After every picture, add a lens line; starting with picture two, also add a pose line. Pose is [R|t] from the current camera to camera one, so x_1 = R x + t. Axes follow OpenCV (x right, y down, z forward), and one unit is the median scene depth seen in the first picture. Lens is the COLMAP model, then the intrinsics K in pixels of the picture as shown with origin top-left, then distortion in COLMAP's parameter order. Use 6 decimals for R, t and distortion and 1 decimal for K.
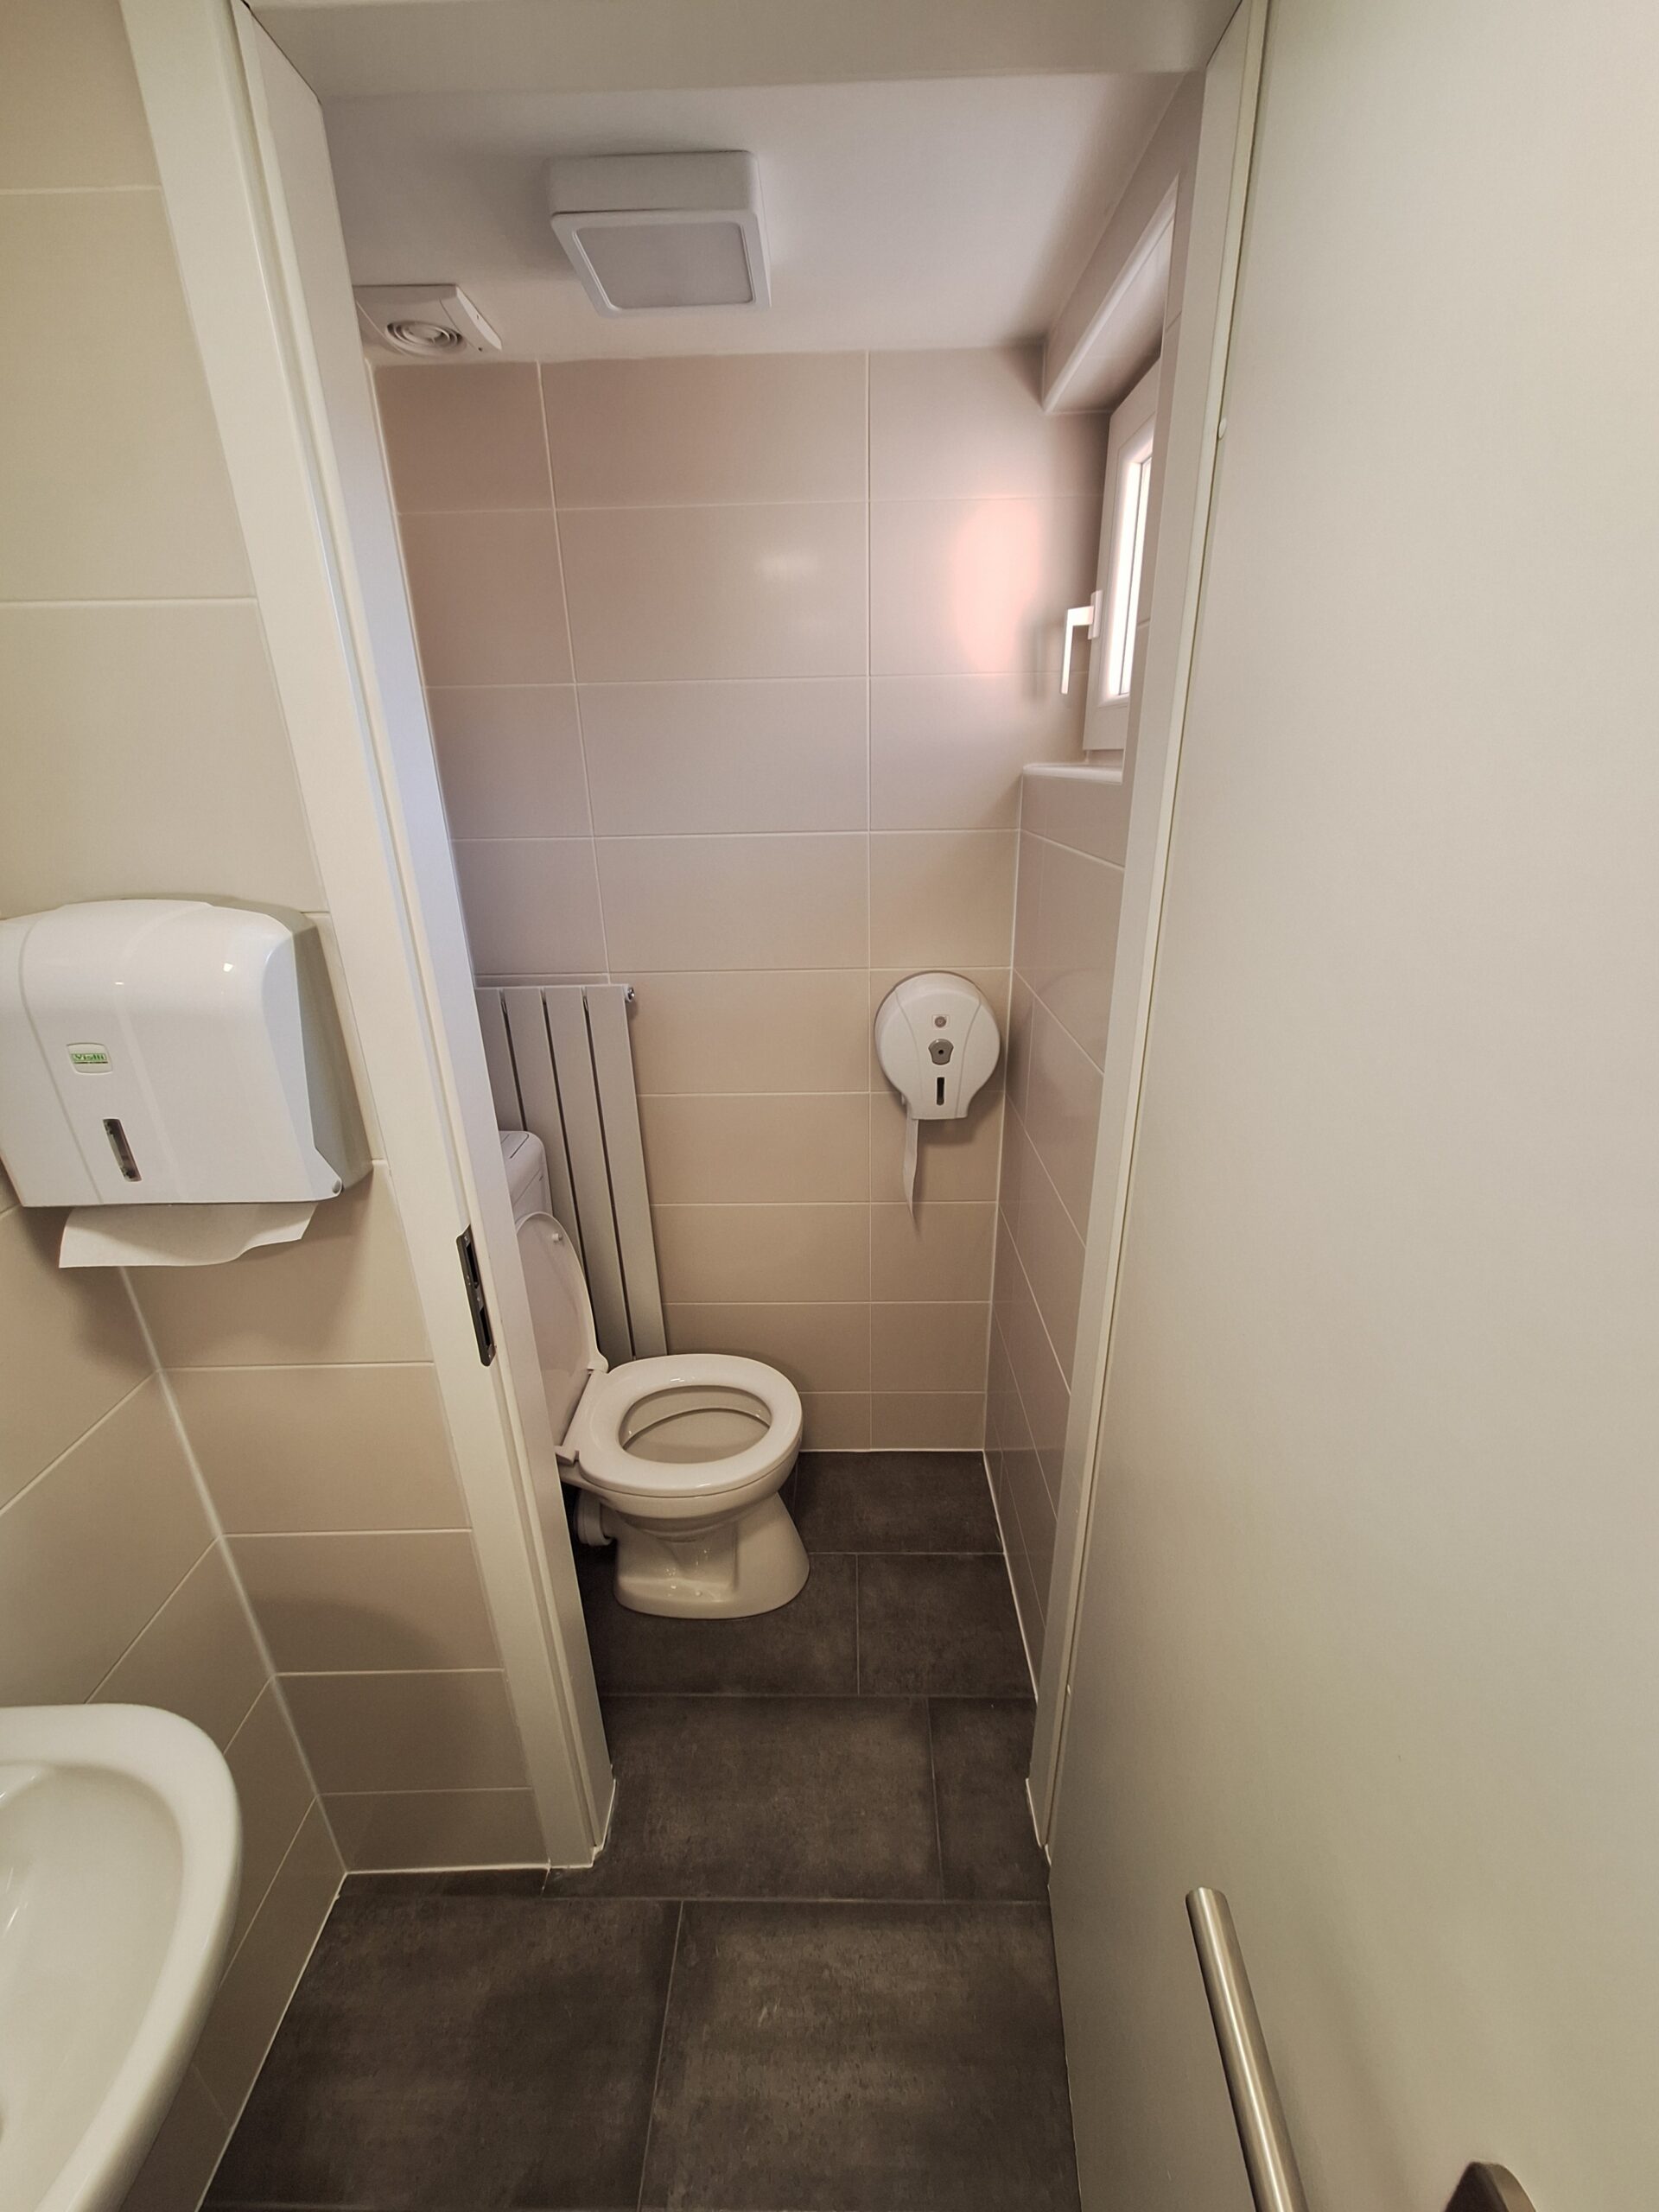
lens RADIAL K [[864.3, 0, 838.7], [0, 864.3, 1102.1], [0, 0, 1]] dist [-0.000654, 0.000249]
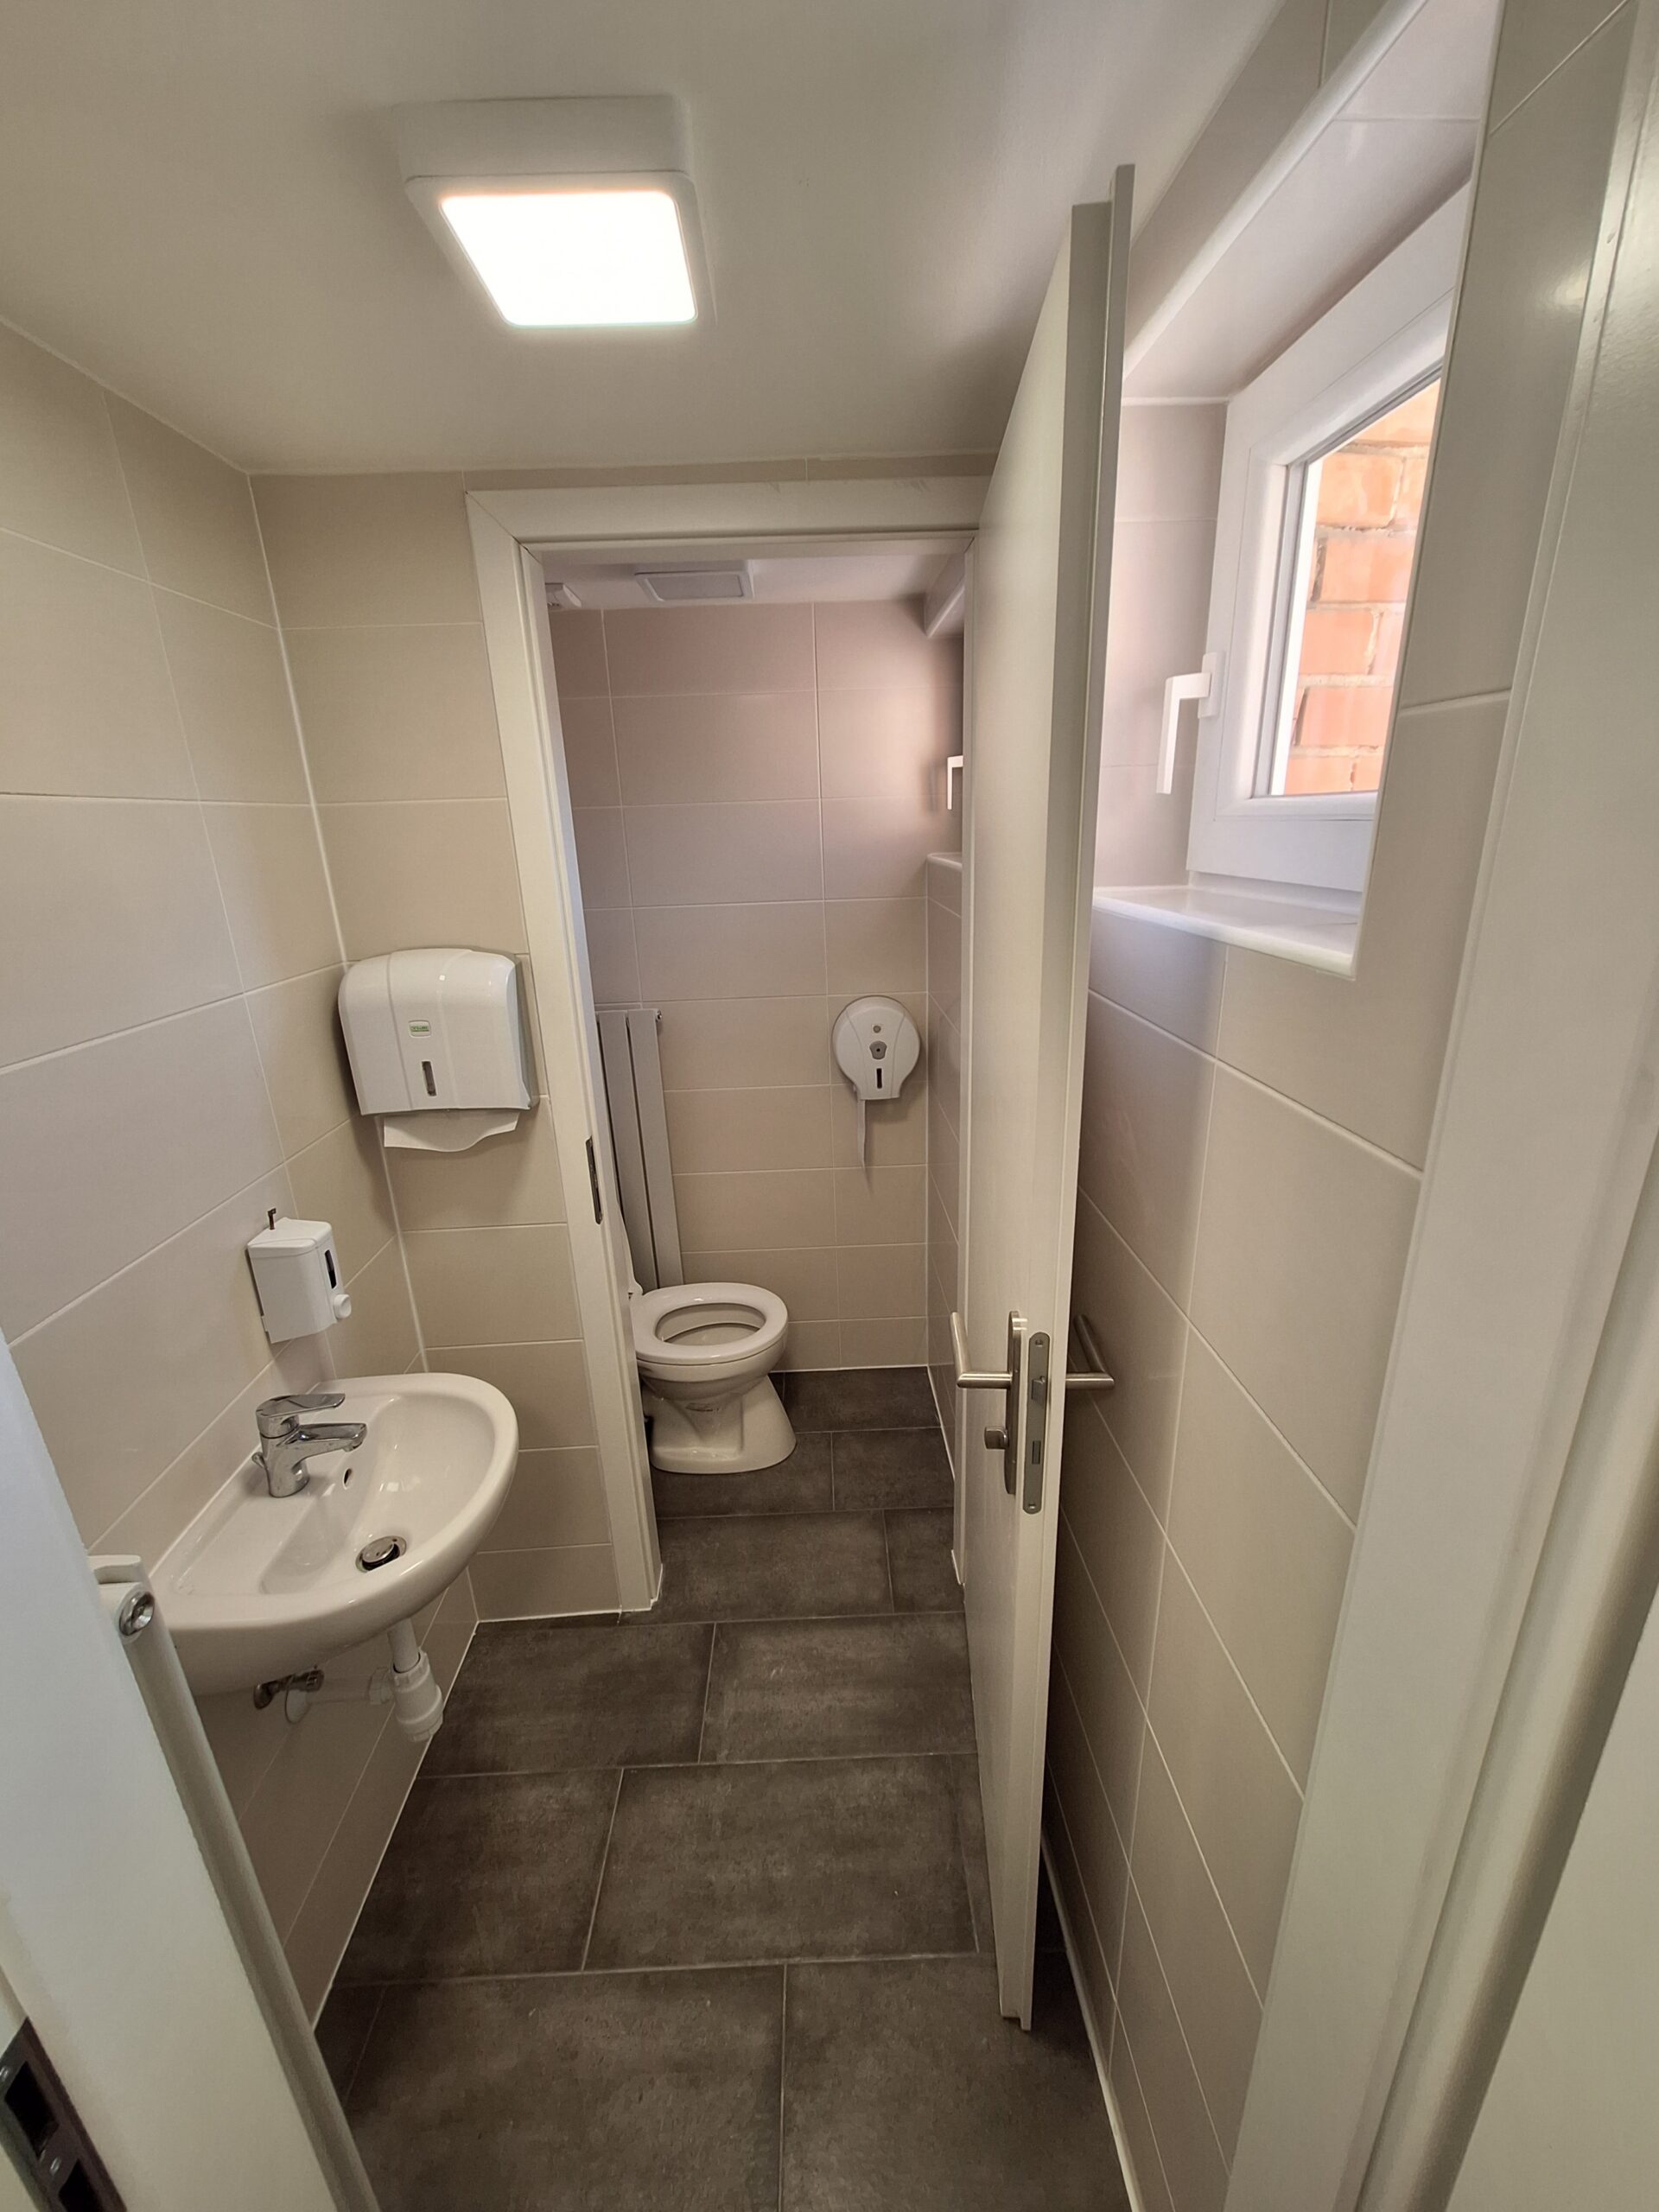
lens RADIAL K [[864.3, 0, 838.7], [0, 864.3, 1102.1], [0, 0, 1]] dist [-0.000654, 0.000249]
pose [[0.999091, -0.027081, 0.032921, 0.003123], [0.029181, 0.997453, -0.065088, 0.140471], [-0.031074, 0.065989, 0.997336, -0.500866]]
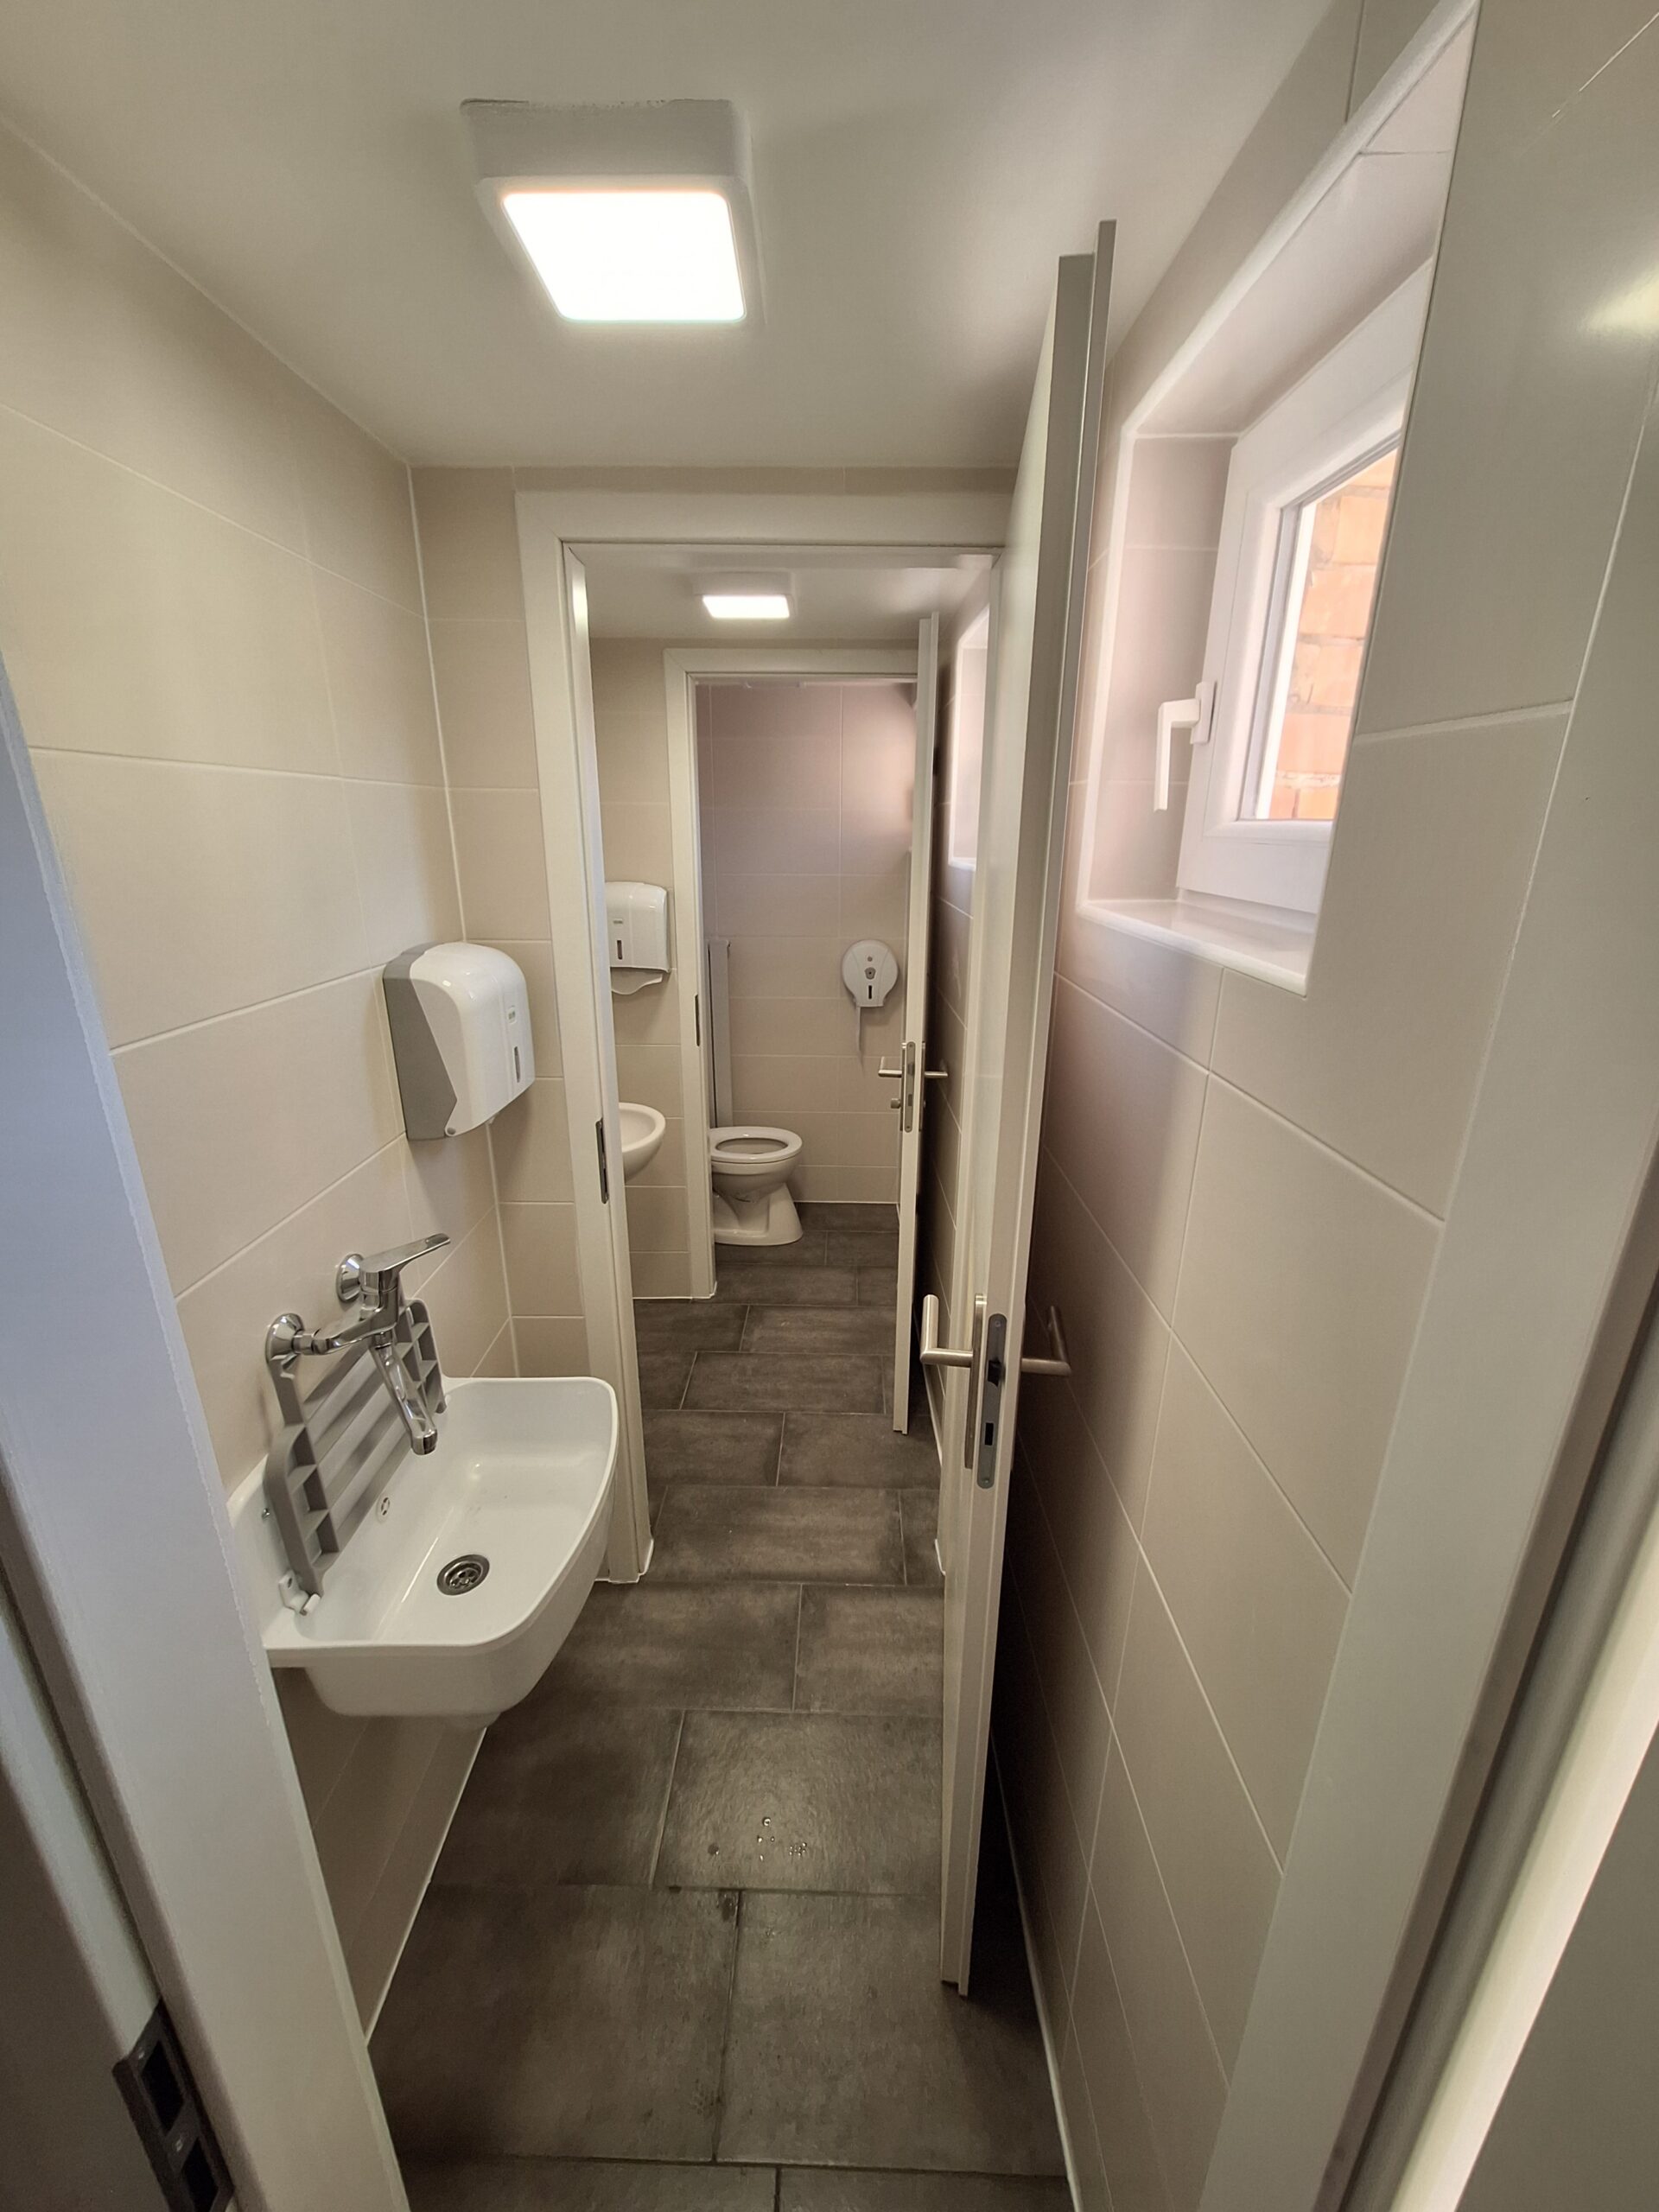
lens RADIAL K [[864.3, 0, 838.7], [0, 864.3, 1102.1], [0, 0, 1]] dist [-0.000654, 0.000249]
pose [[0.999602, 0.026734, 0.008955, 0.031015], [-0.026066, 0.997354, -0.067871, 0.495430], [-0.010746, 0.067610, 0.997654, -1.383718]]
